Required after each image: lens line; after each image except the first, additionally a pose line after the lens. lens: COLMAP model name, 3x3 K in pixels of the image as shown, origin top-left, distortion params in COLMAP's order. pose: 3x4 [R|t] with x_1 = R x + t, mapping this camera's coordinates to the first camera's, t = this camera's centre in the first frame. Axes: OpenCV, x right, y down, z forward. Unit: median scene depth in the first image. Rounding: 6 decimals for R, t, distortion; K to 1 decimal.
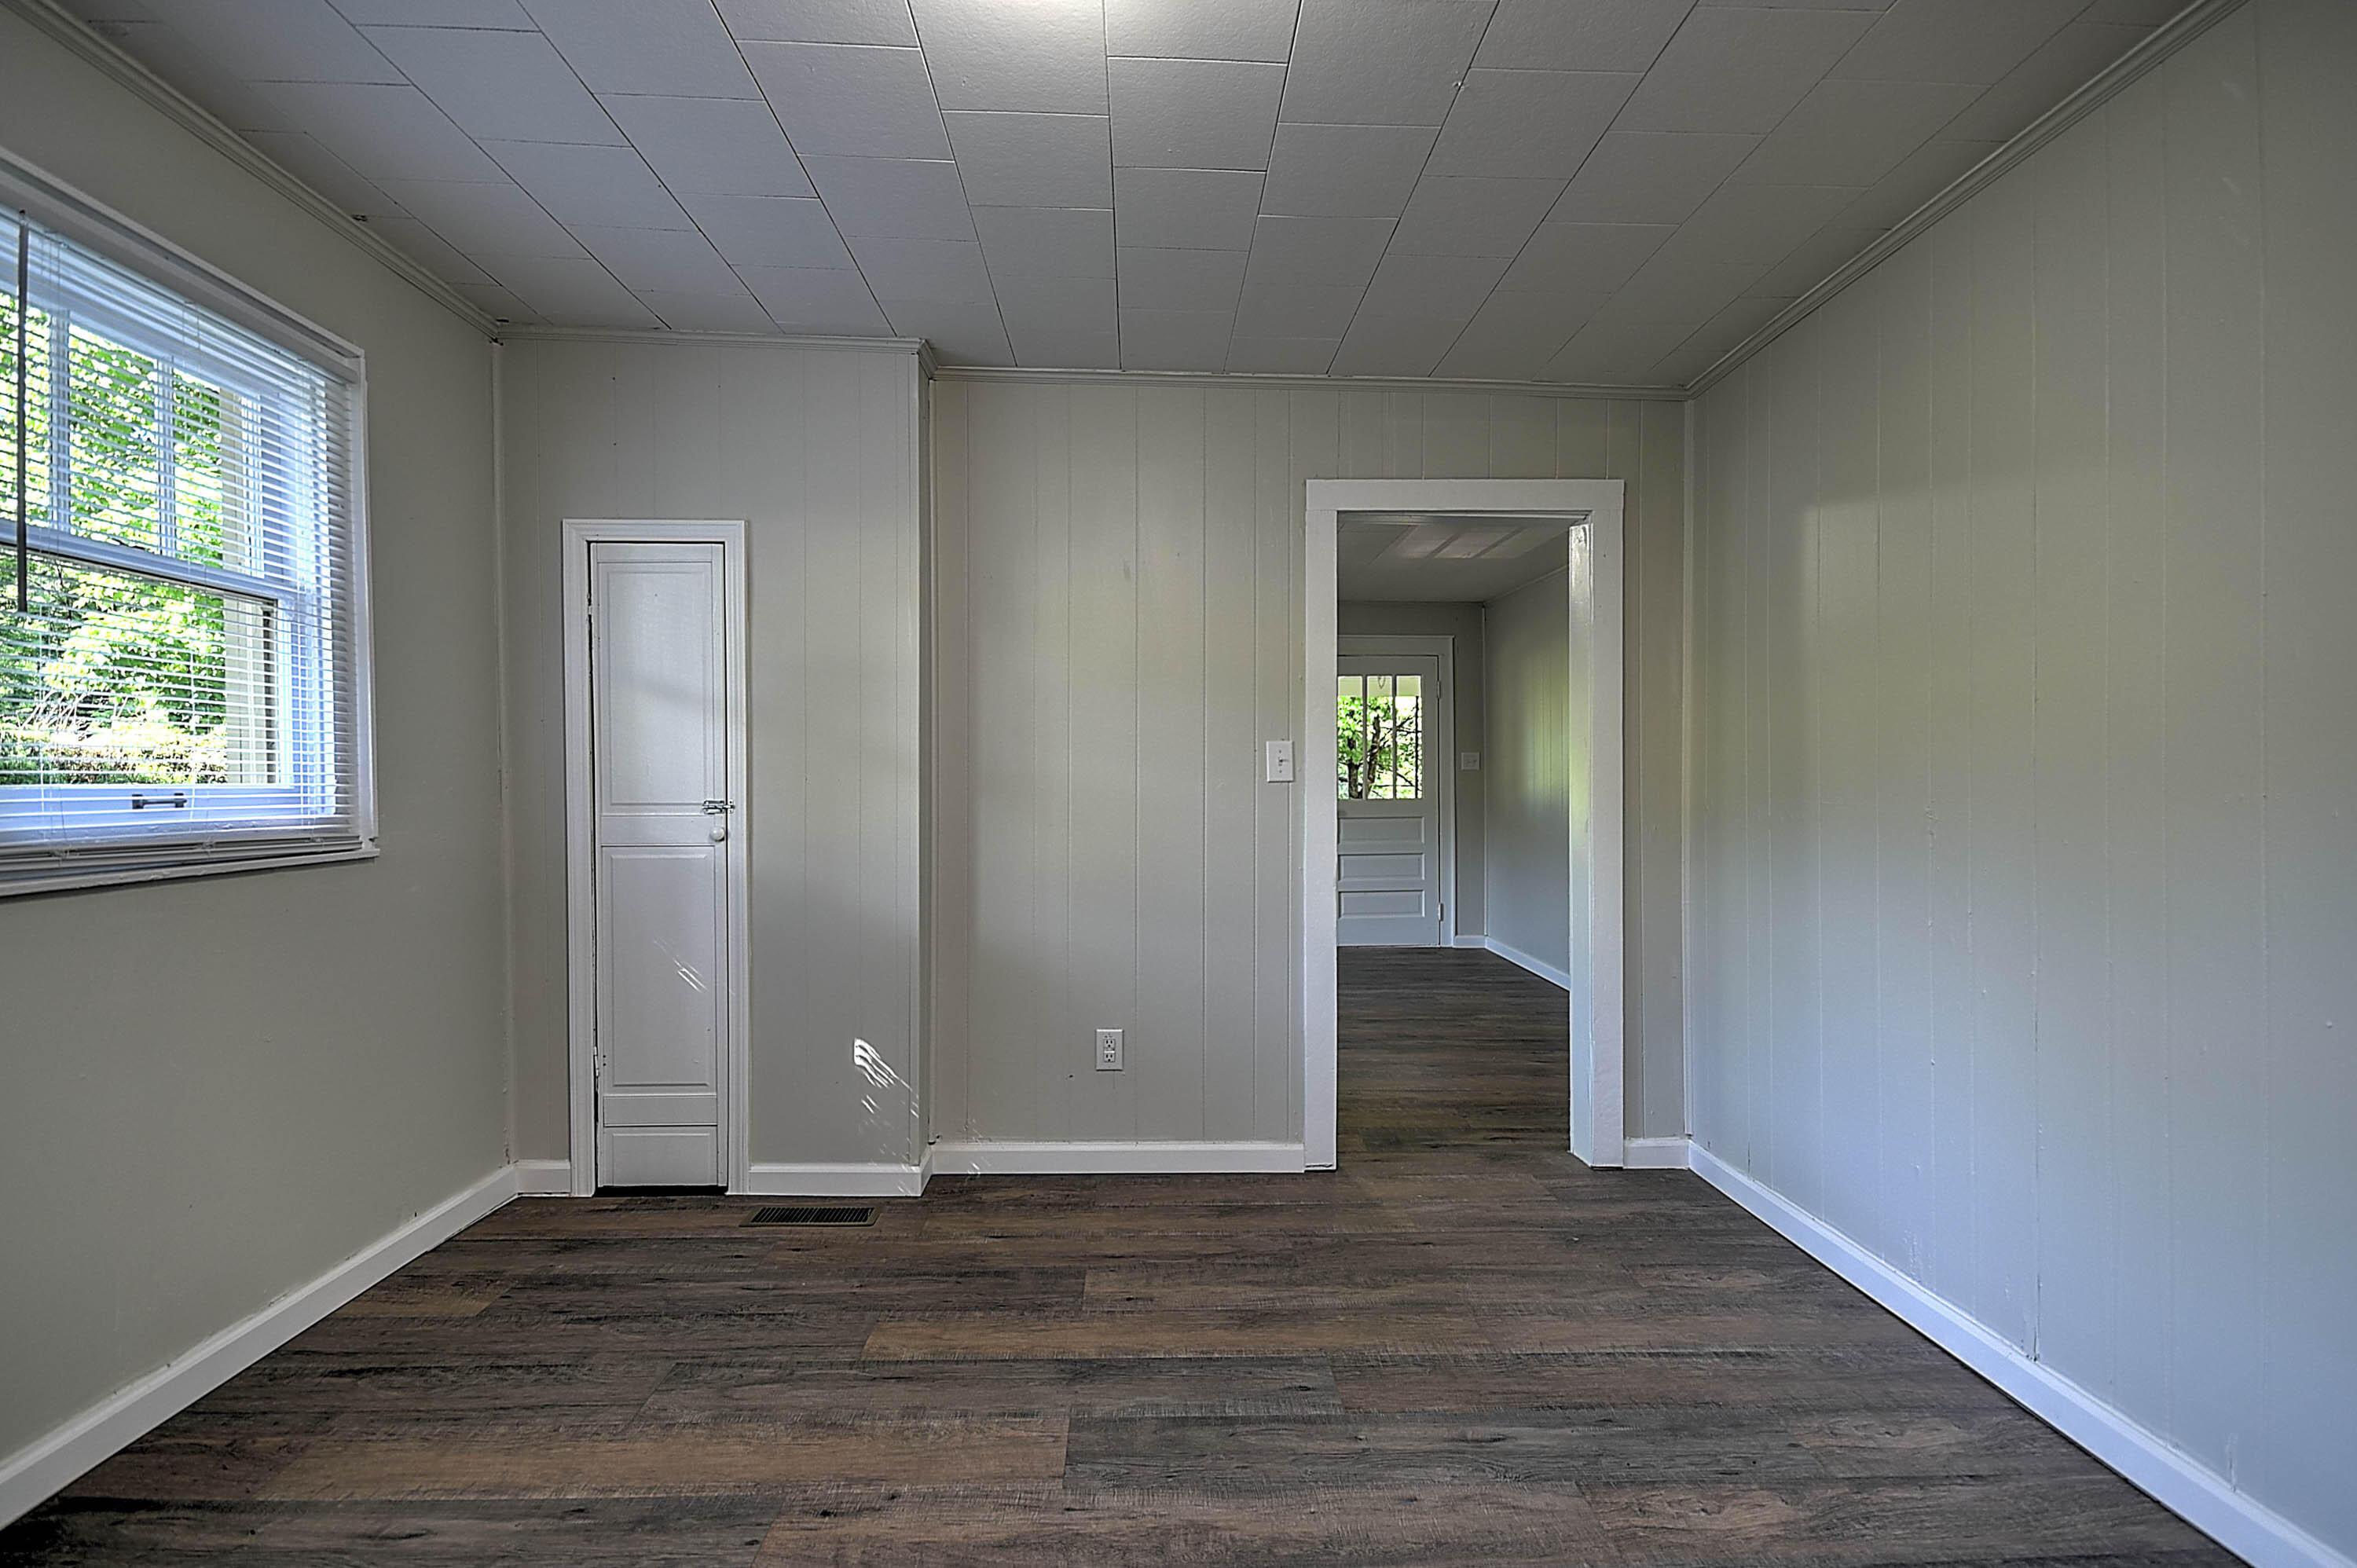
lens RADIAL K [[1035.0, 0, 1183.5], [0, 1035.0, 791.6], [0, 0, 1]] dist [0.030106, -0.014019]
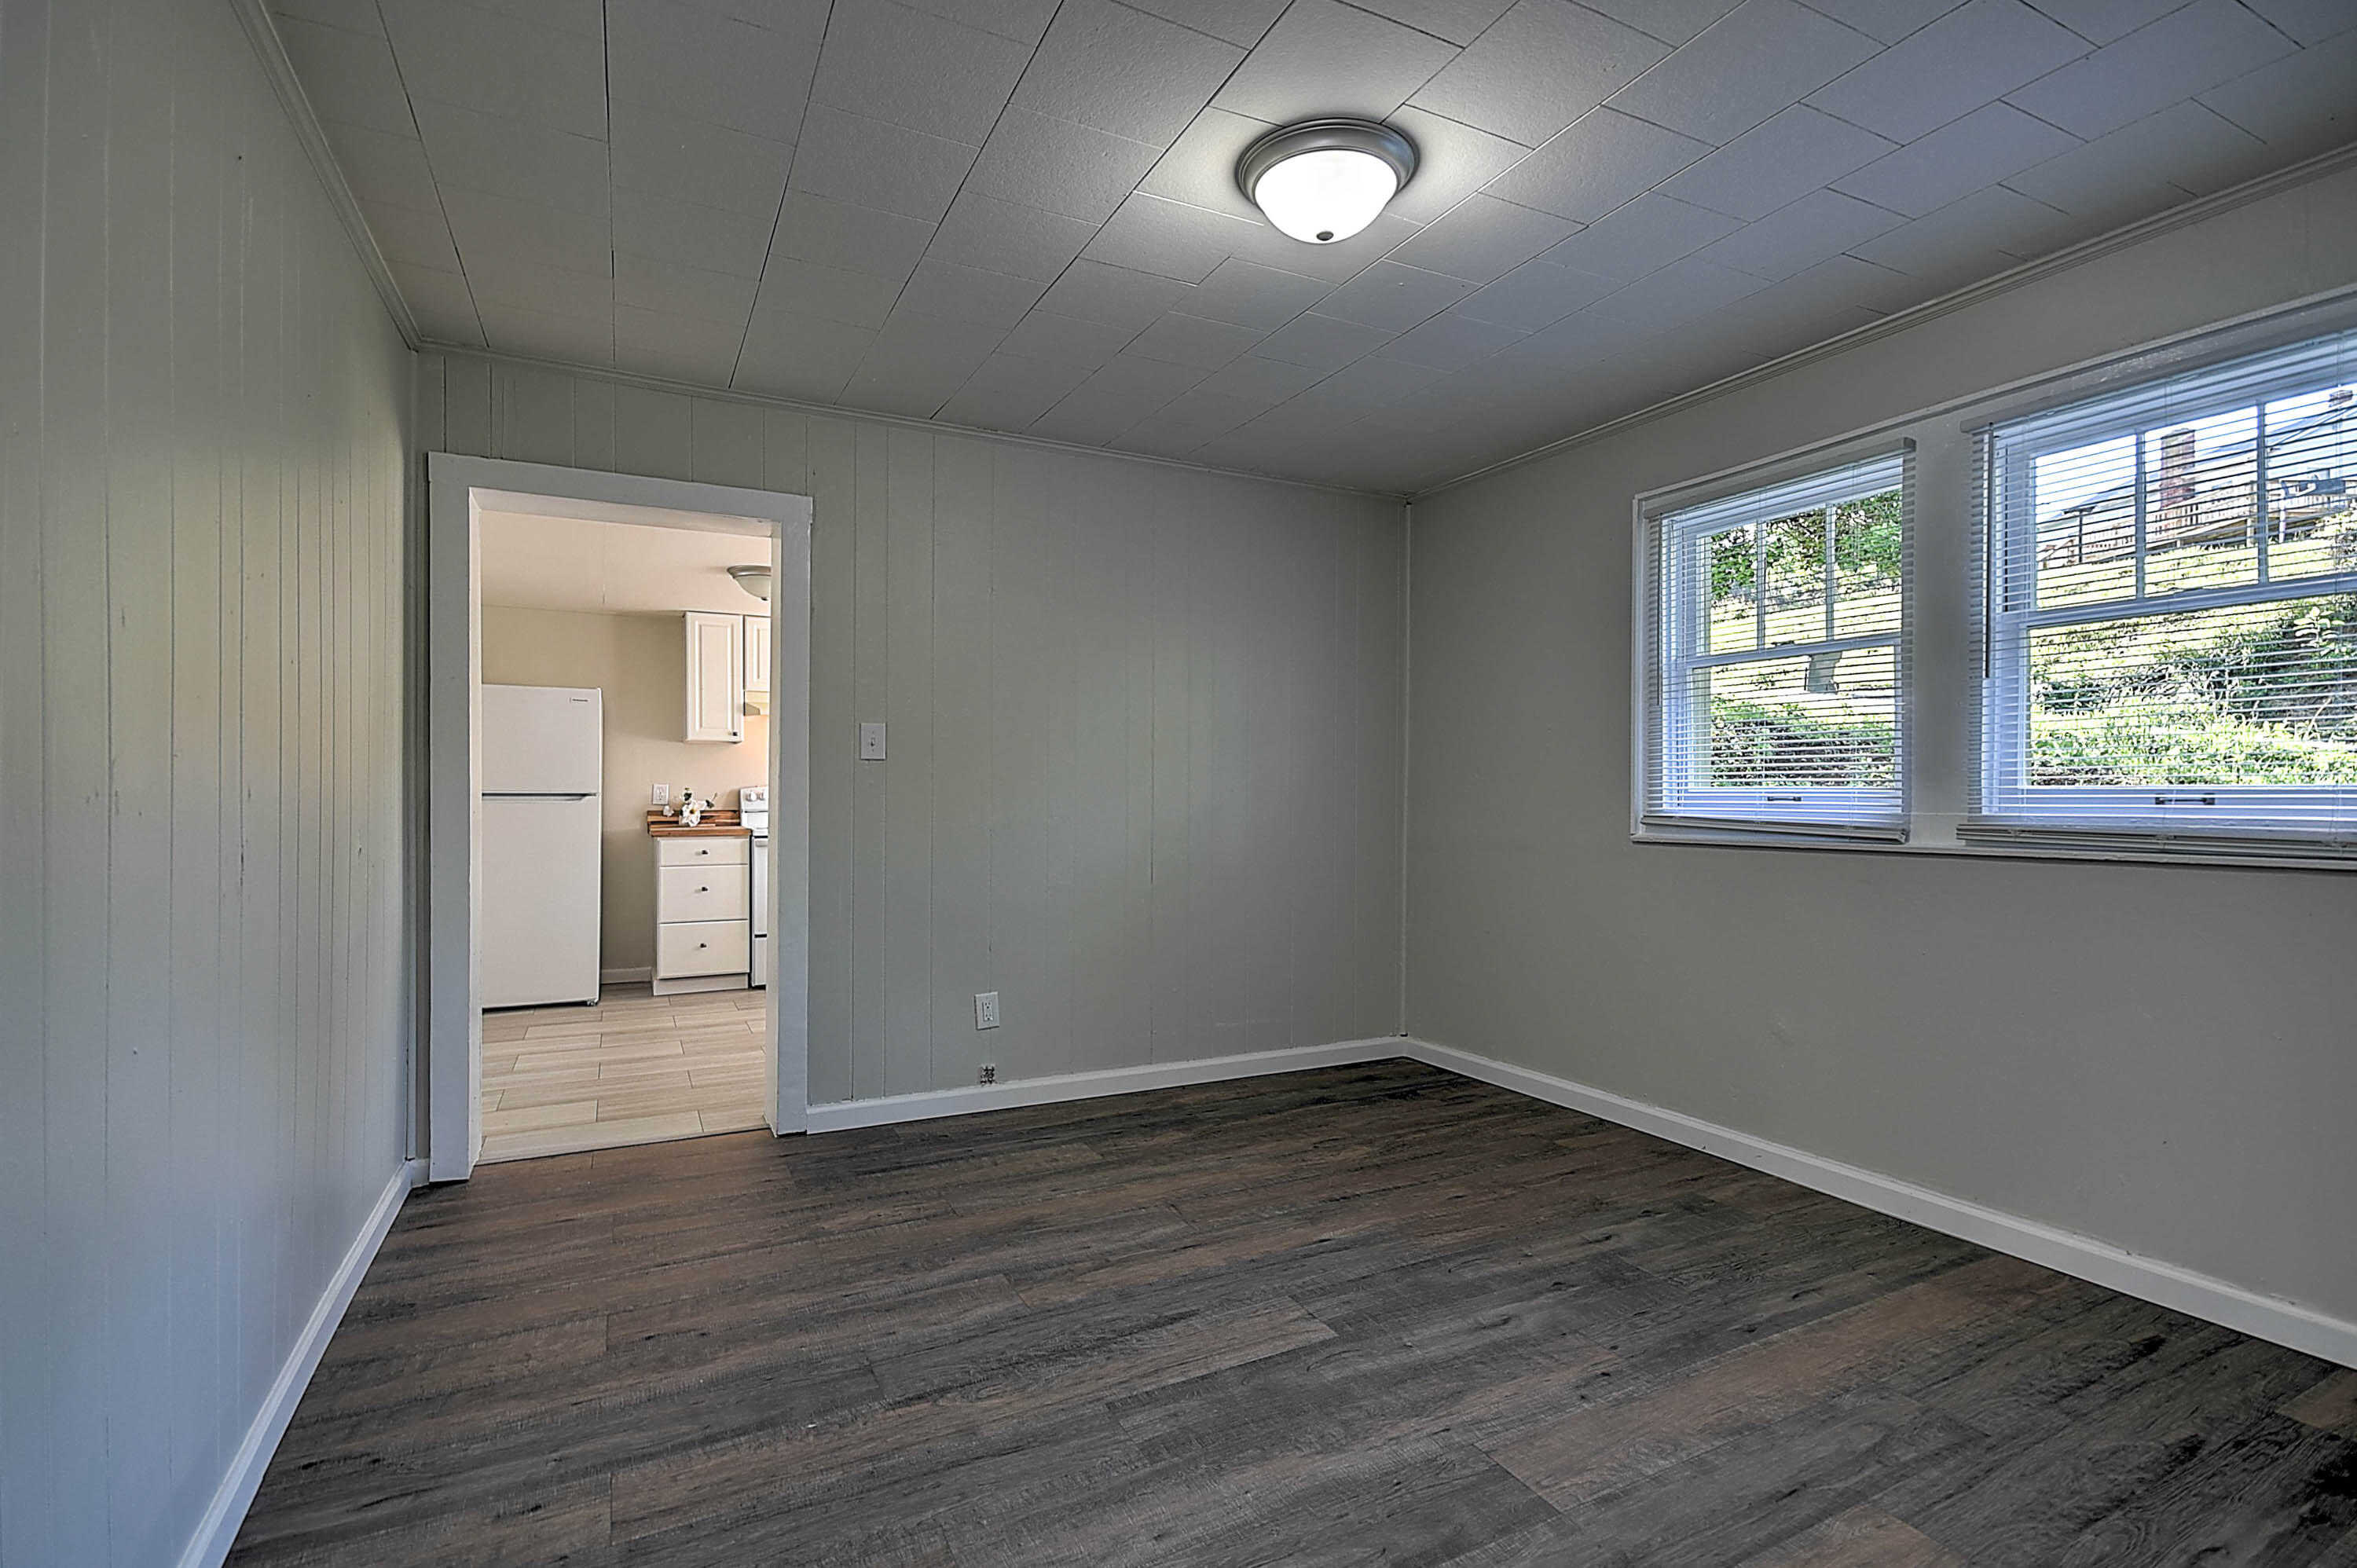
lens RADIAL K [[1060.1, 0, 1178.5], [0, 1060.1, 784.0], [0, 0, 1]] dist [0.002030, -0.000049]
pose [[-0.910077, -0.005377, -0.414403, 0.478258], [-0.003400, 0.999979, -0.005509, 0.019586], [0.414424, -0.003605, -0.910077, 1.500703]]
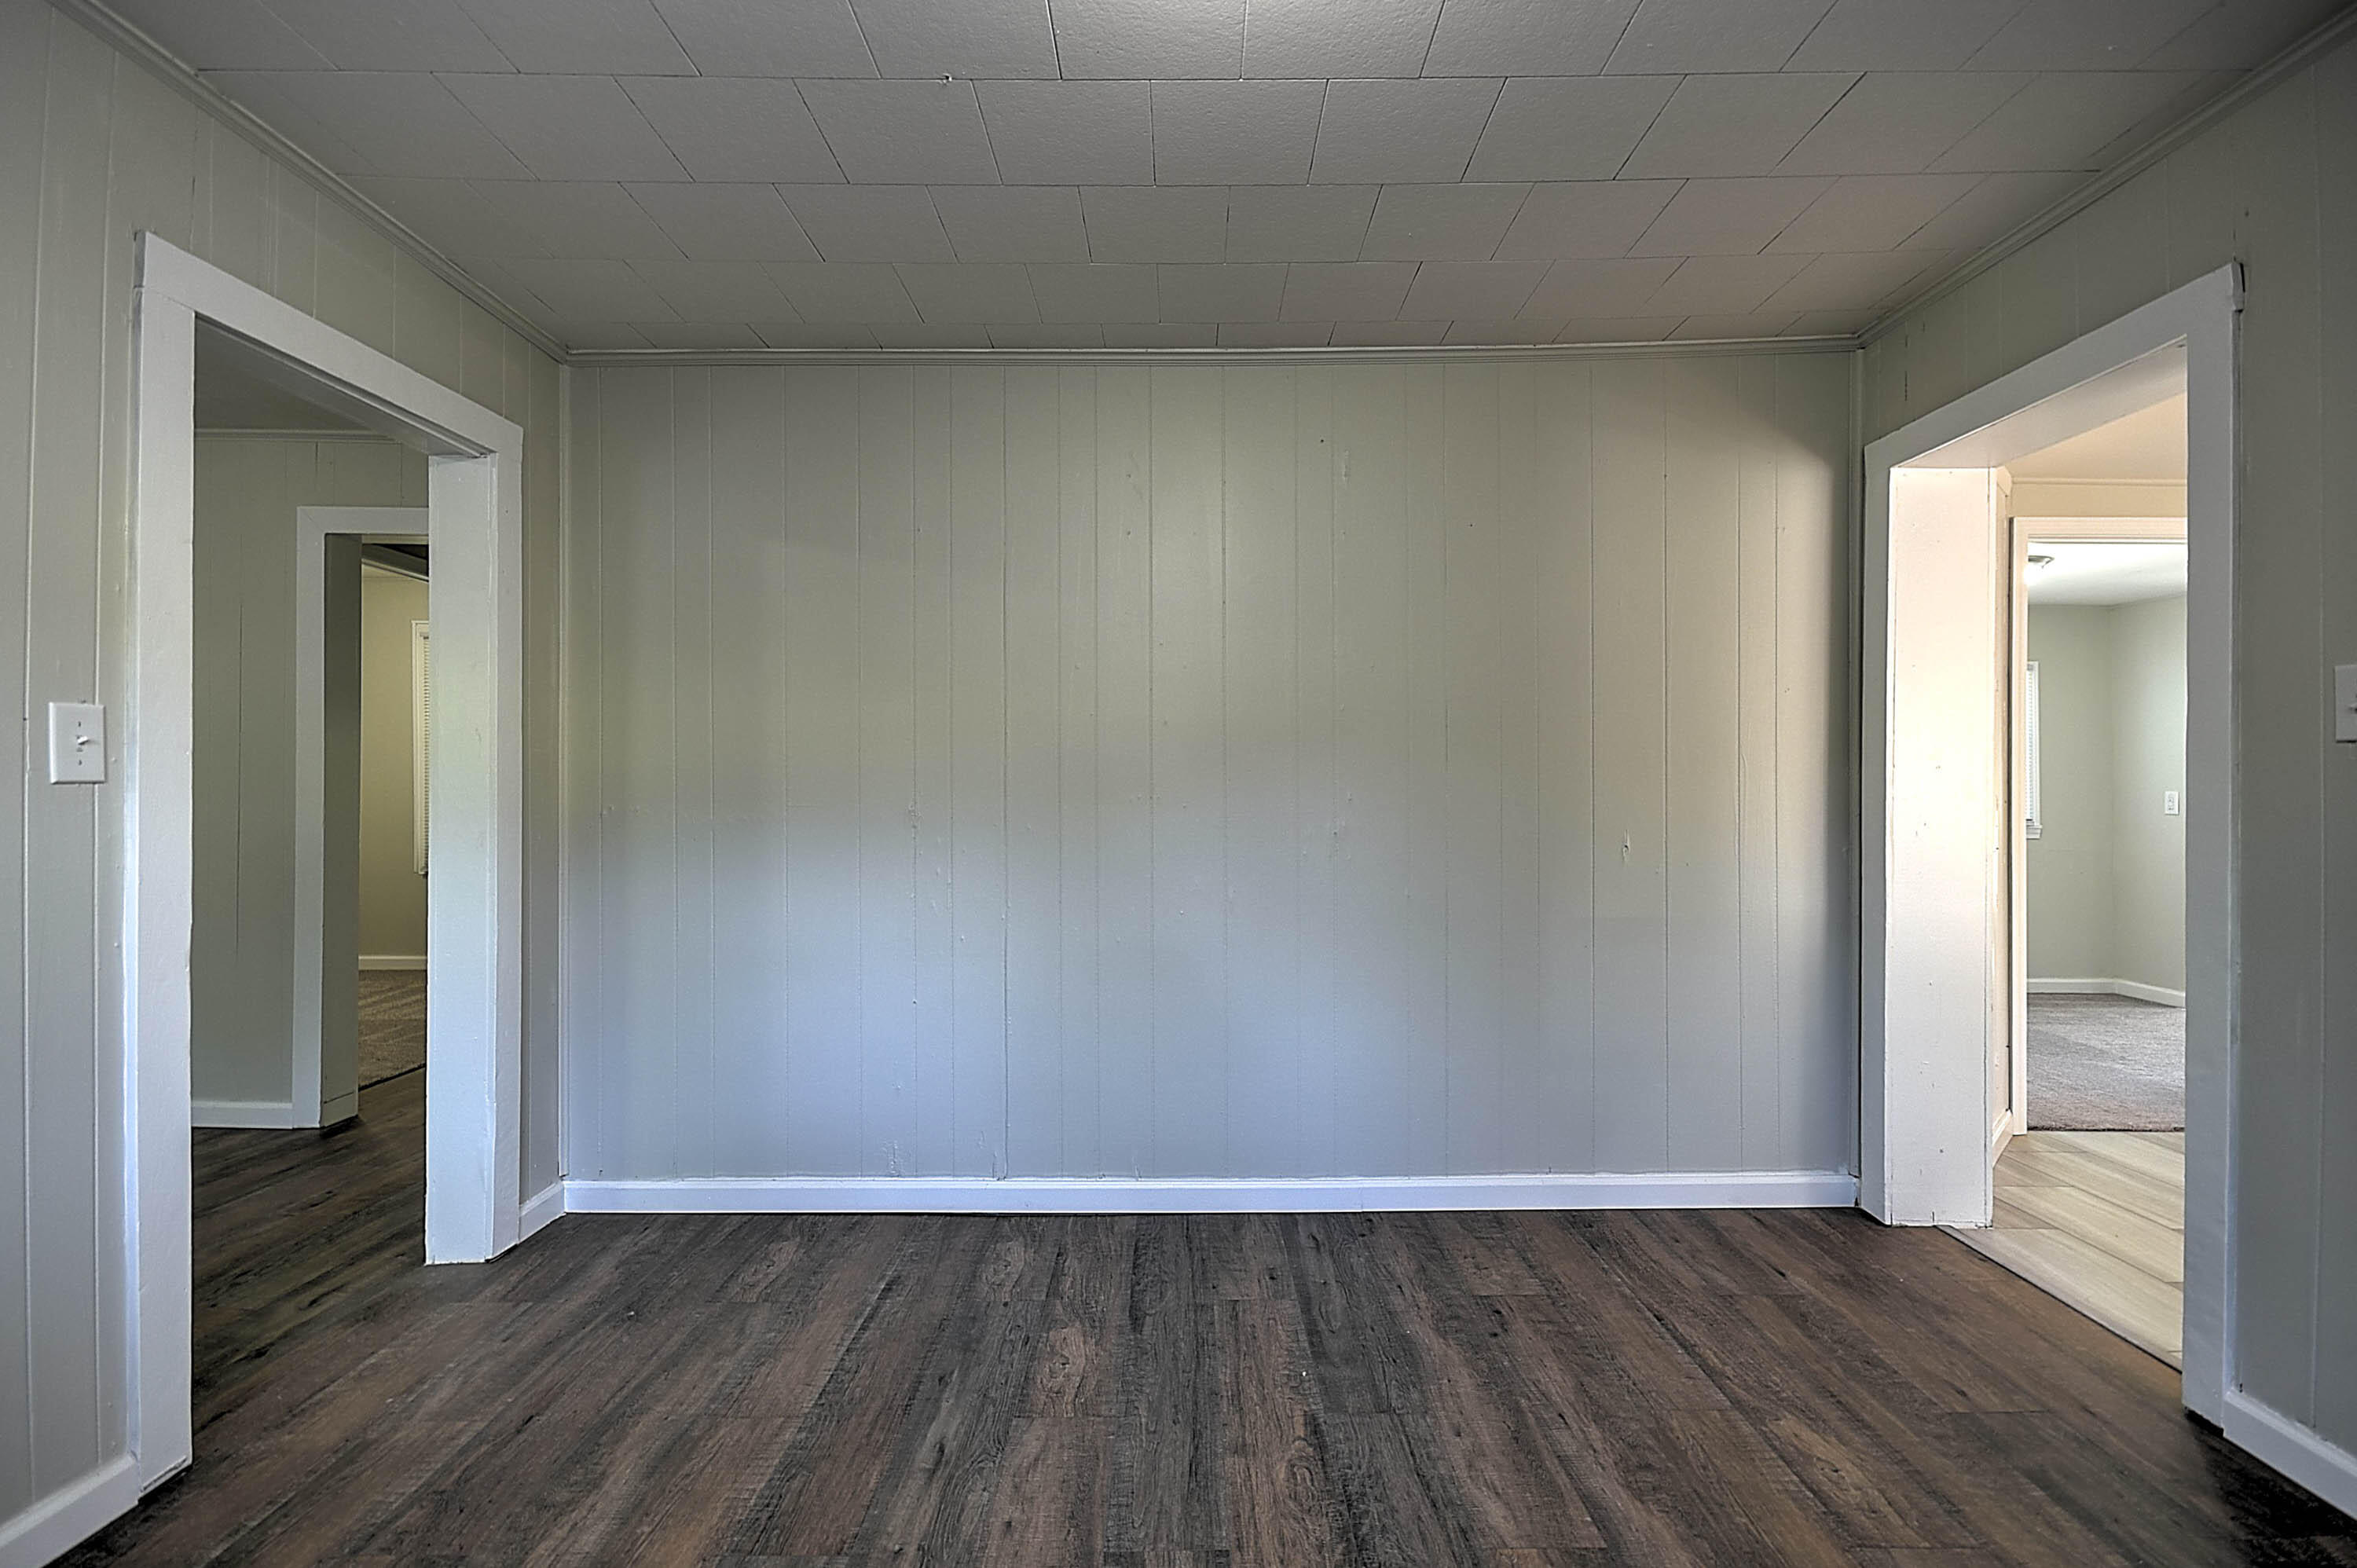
lens RADIAL K [[1035.0, 0, 1183.5], [0, 1035.0, 791.6], [0, 0, 1]] dist [0.030106, -0.014019]
pose [[0.038422, -0.001961, 0.999260, -0.608367], [0.001524, 0.999997, 0.001903, -0.008048], [-0.999260, 0.001450, 0.038425, 0.646891]]
